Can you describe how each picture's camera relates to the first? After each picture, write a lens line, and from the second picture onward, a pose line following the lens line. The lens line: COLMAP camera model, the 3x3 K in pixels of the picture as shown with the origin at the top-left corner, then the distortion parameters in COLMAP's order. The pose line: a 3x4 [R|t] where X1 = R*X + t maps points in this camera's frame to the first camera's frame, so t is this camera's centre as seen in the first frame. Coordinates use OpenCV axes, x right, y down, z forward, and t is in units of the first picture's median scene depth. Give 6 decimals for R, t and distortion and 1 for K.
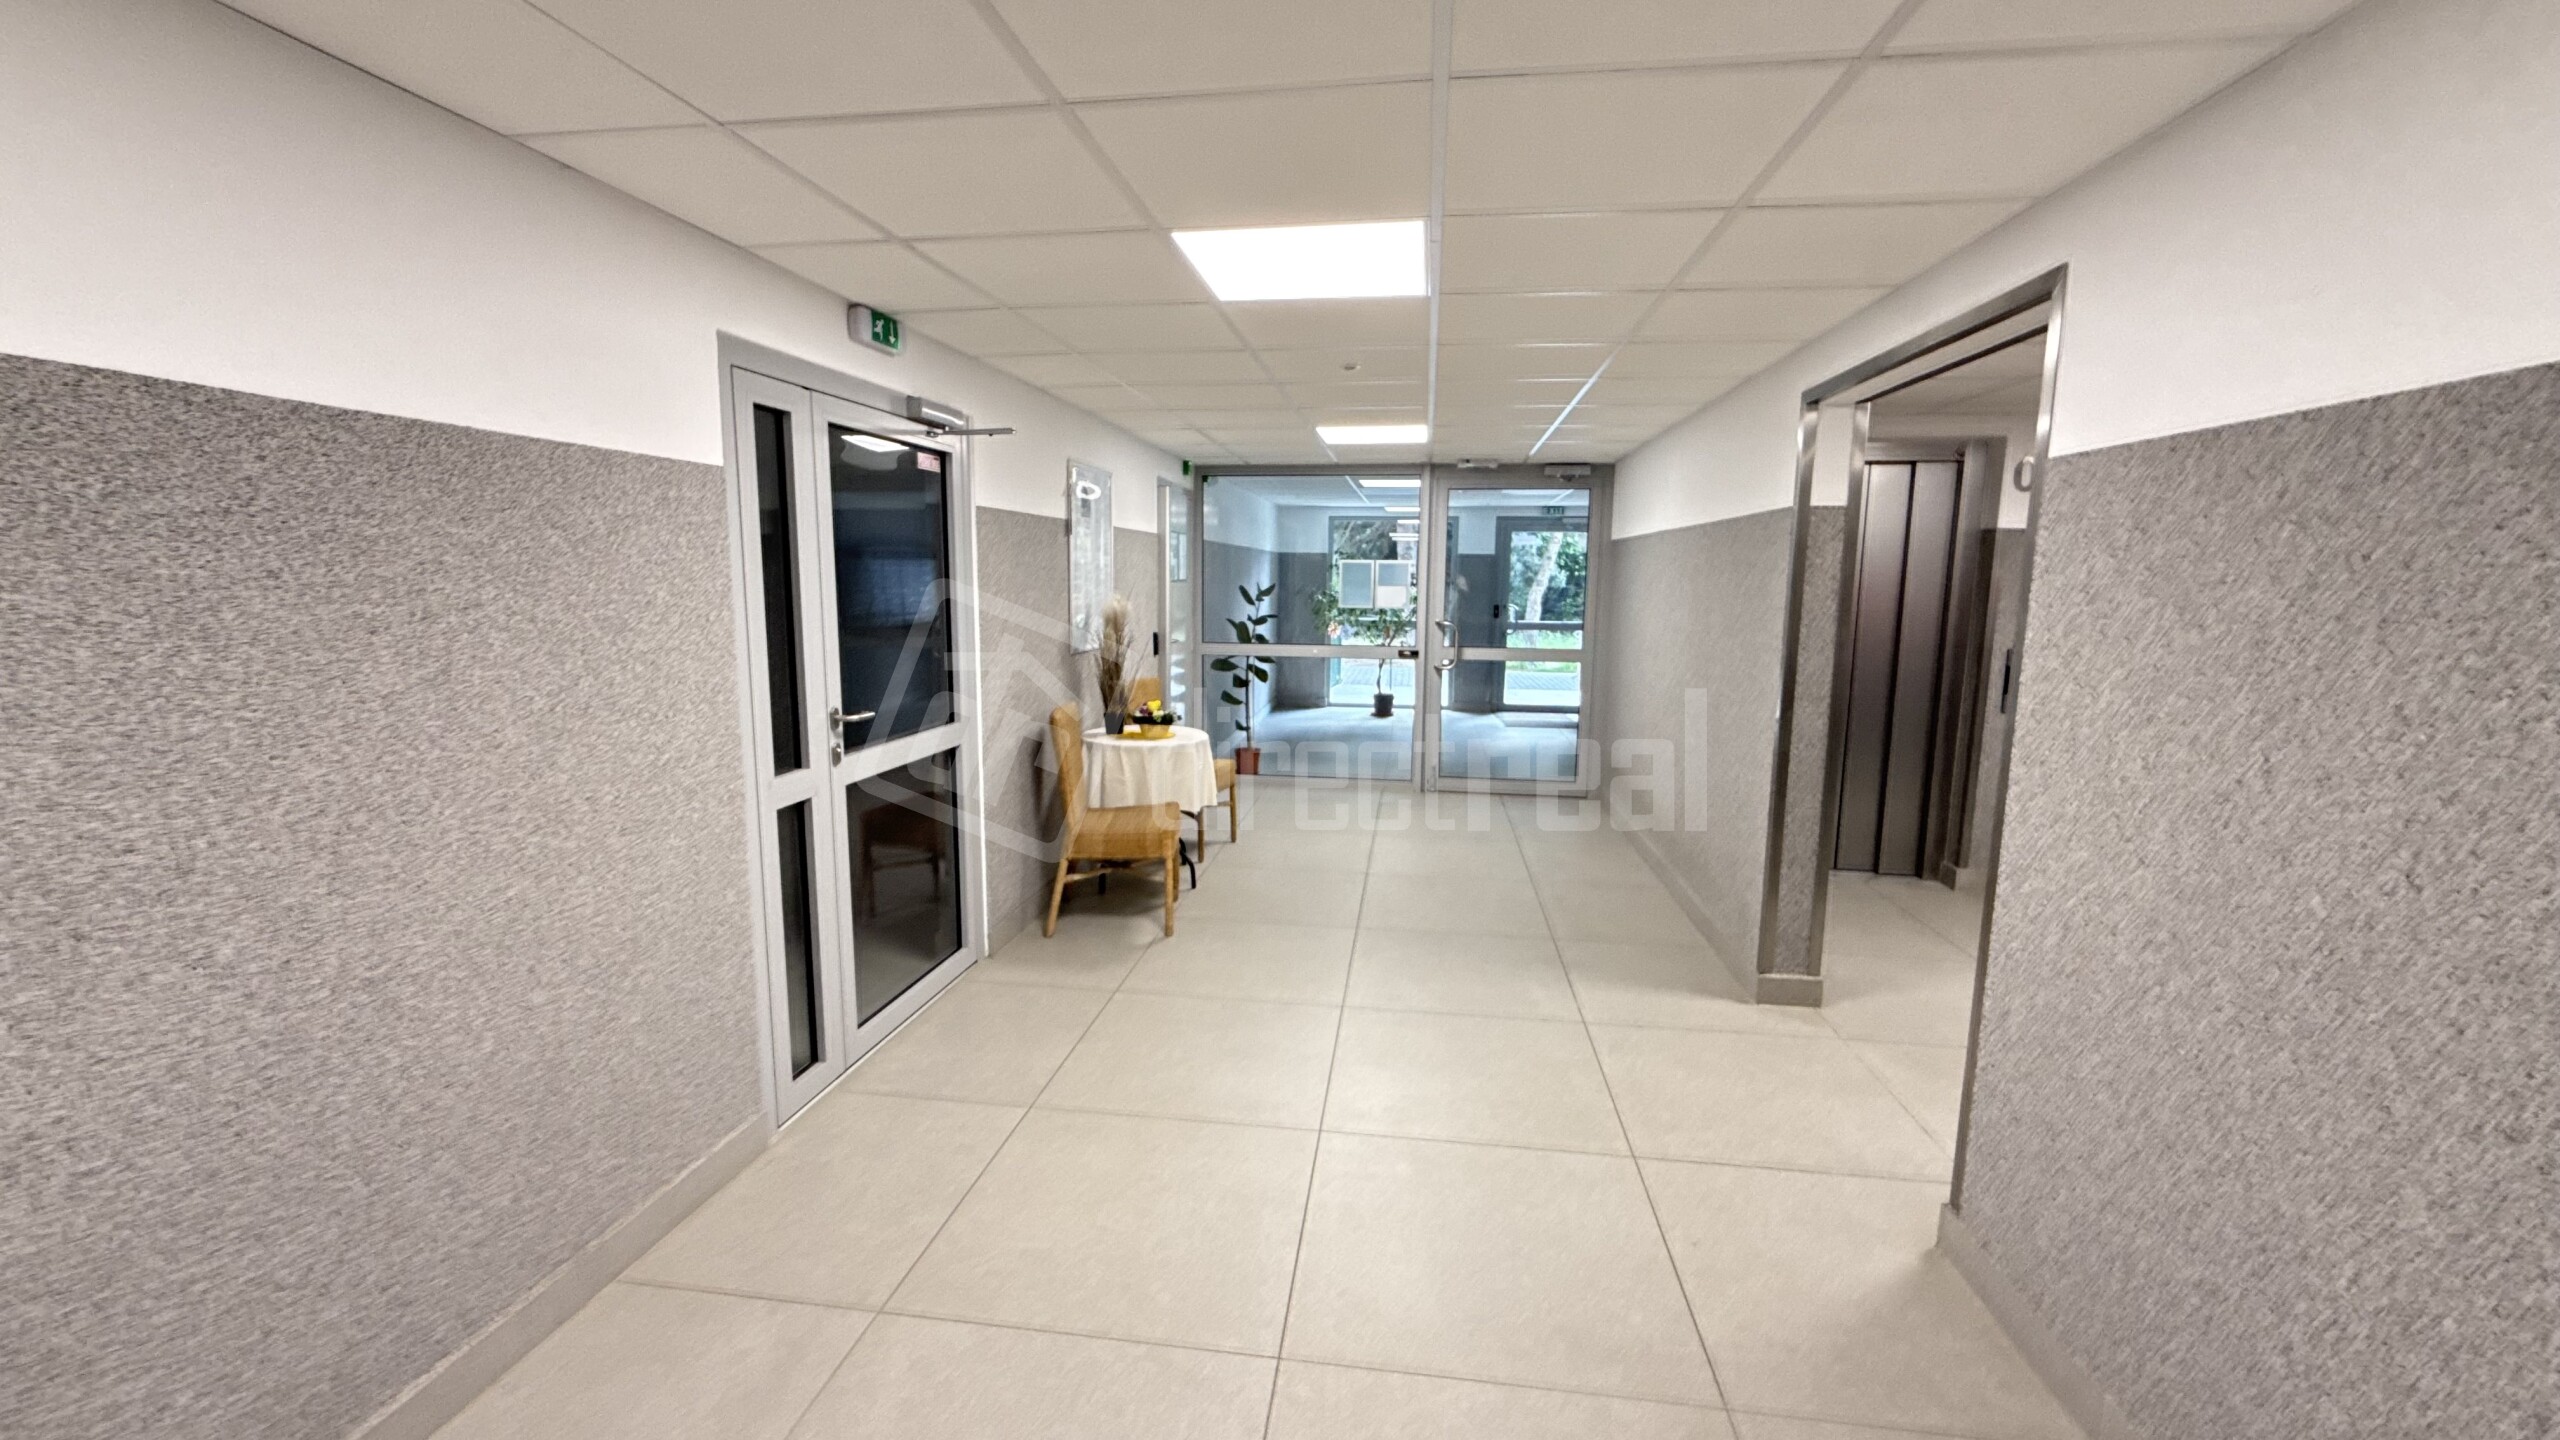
lens RADIAL K [[1021.8, 0, 1280.0], [0, 1021.8, 720.0], [0, 0, 1]] dist [0.000394, -0.000347]
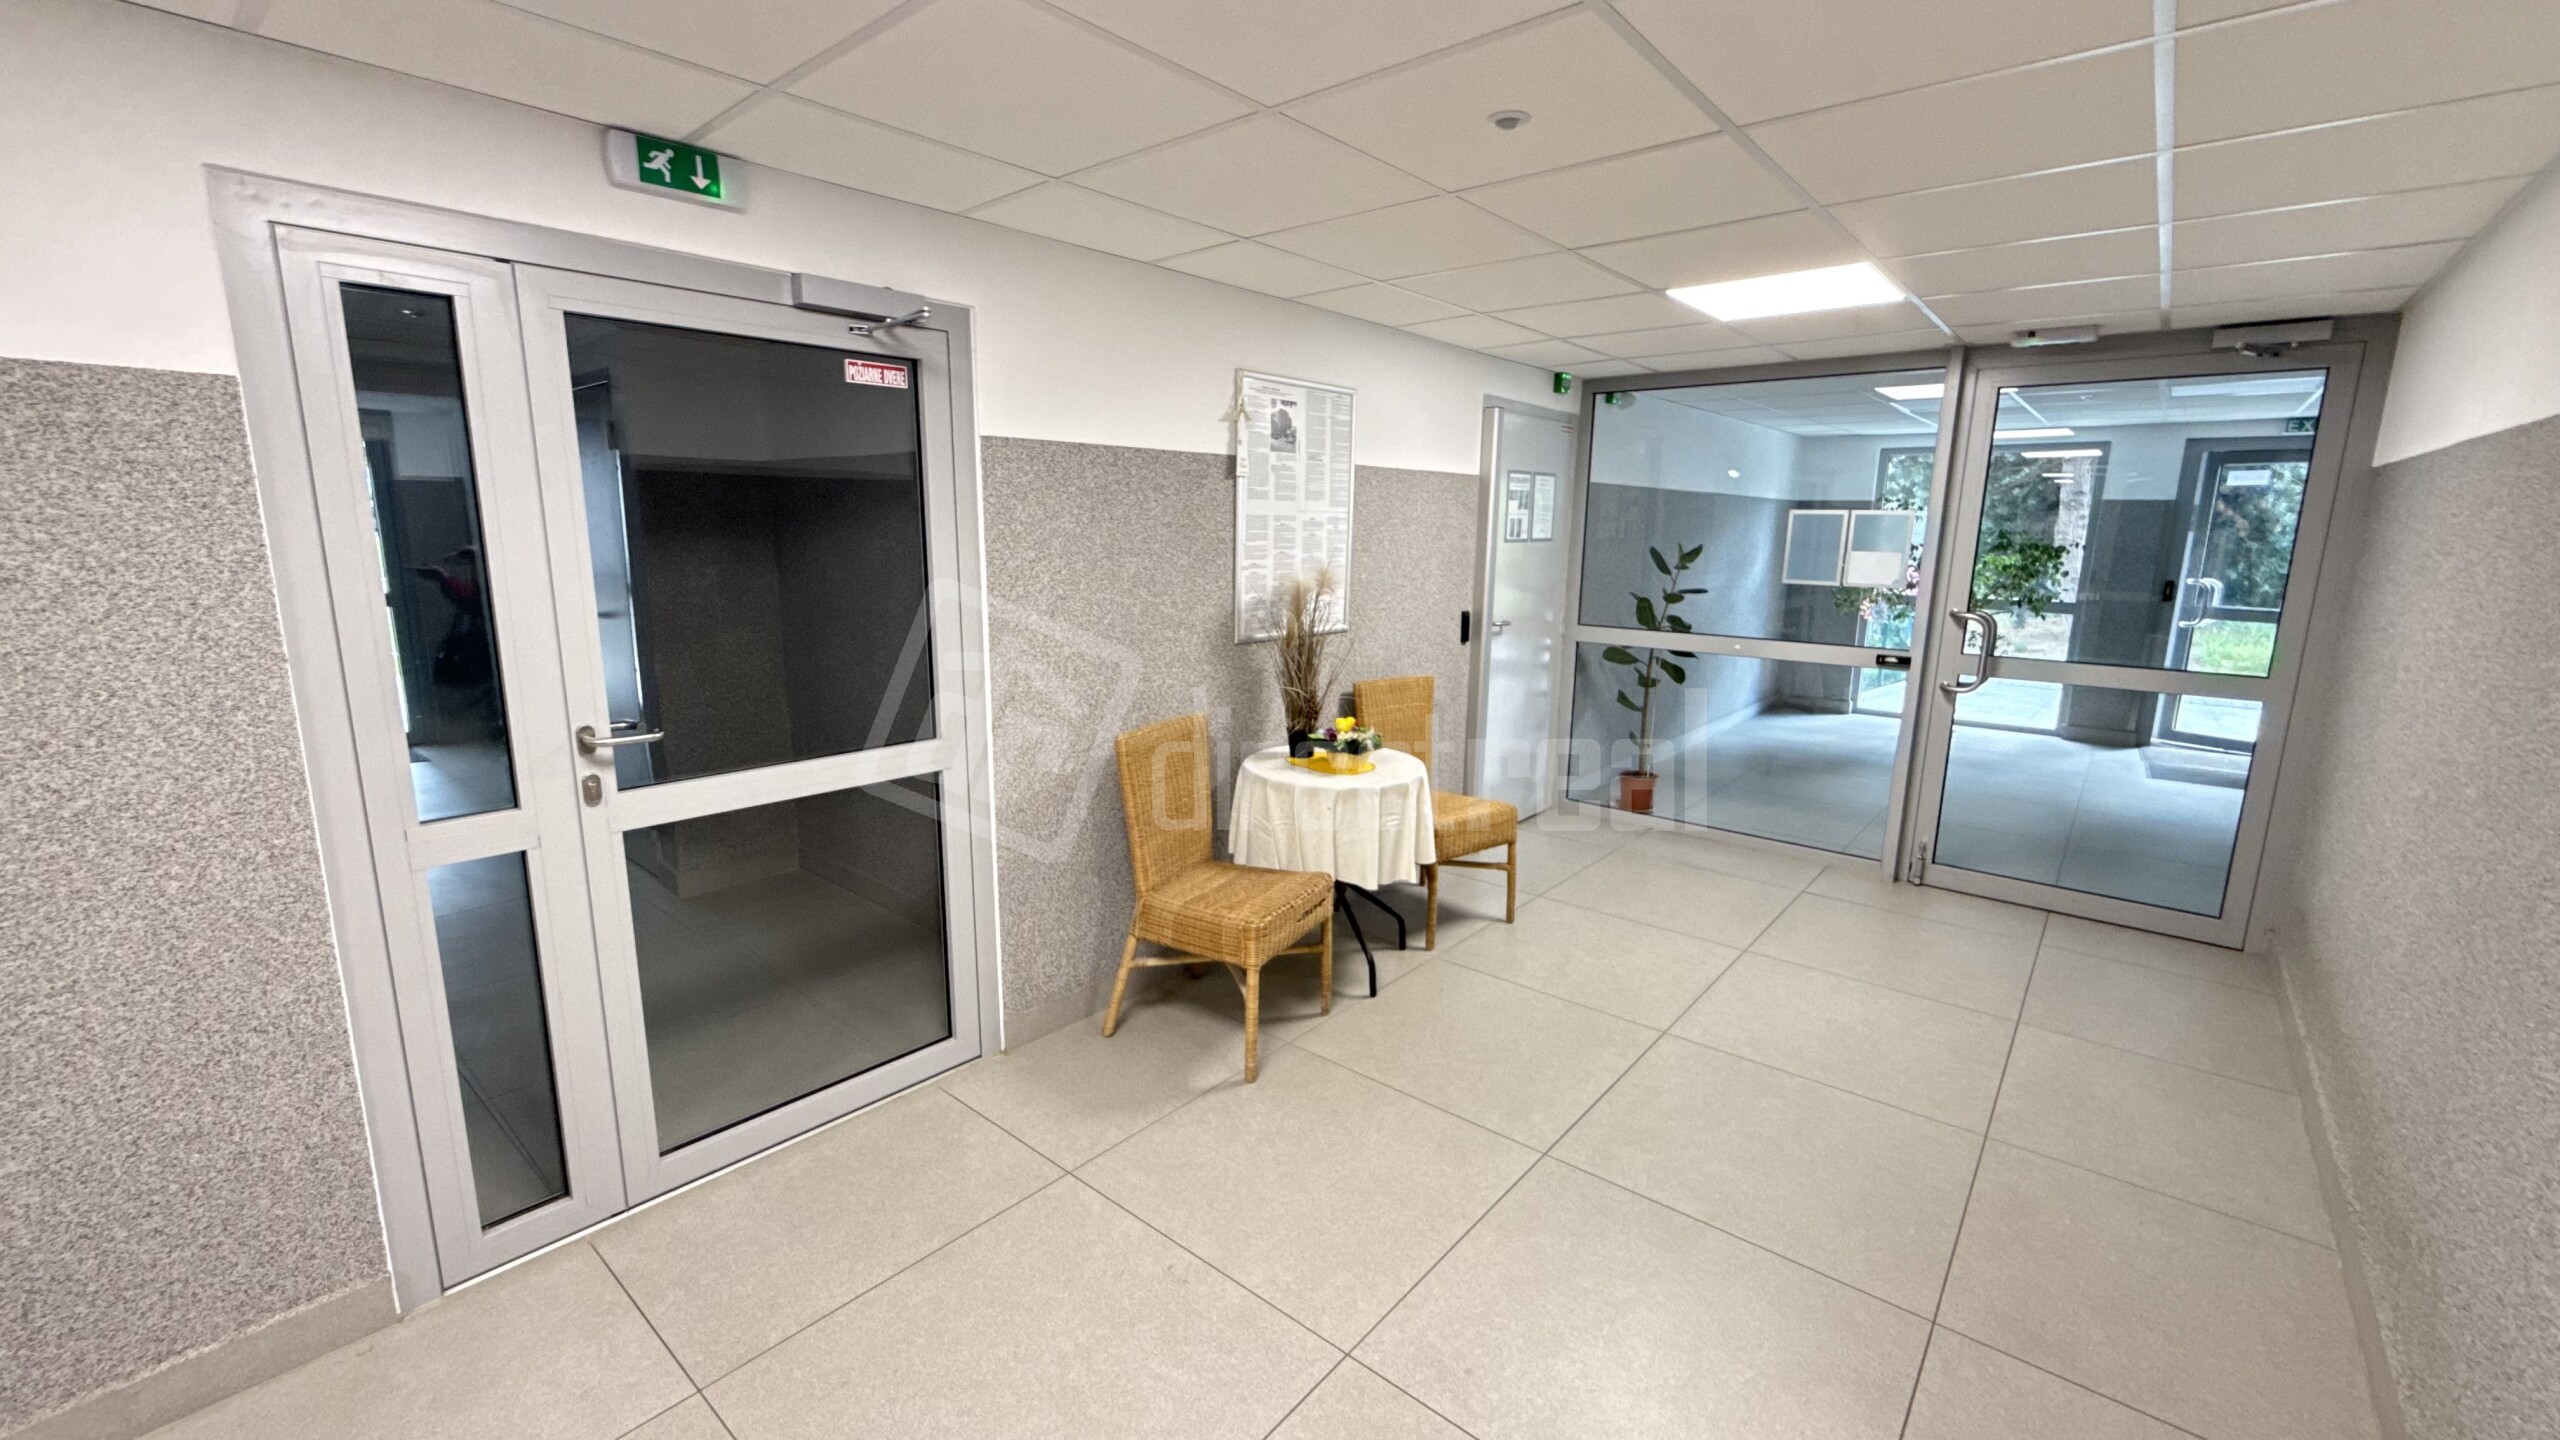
lens RADIAL K [[1021.8, 0, 1280.0], [0, 1021.8, 720.0], [0, 0, 1]] dist [0.000394, -0.000347]
pose [[0.844272, 0.100770, -0.526356, 0.215632], [-0.077439, 0.994794, 0.066241, -0.062909], [0.530291, -0.015166, 0.847680, 0.413576]]
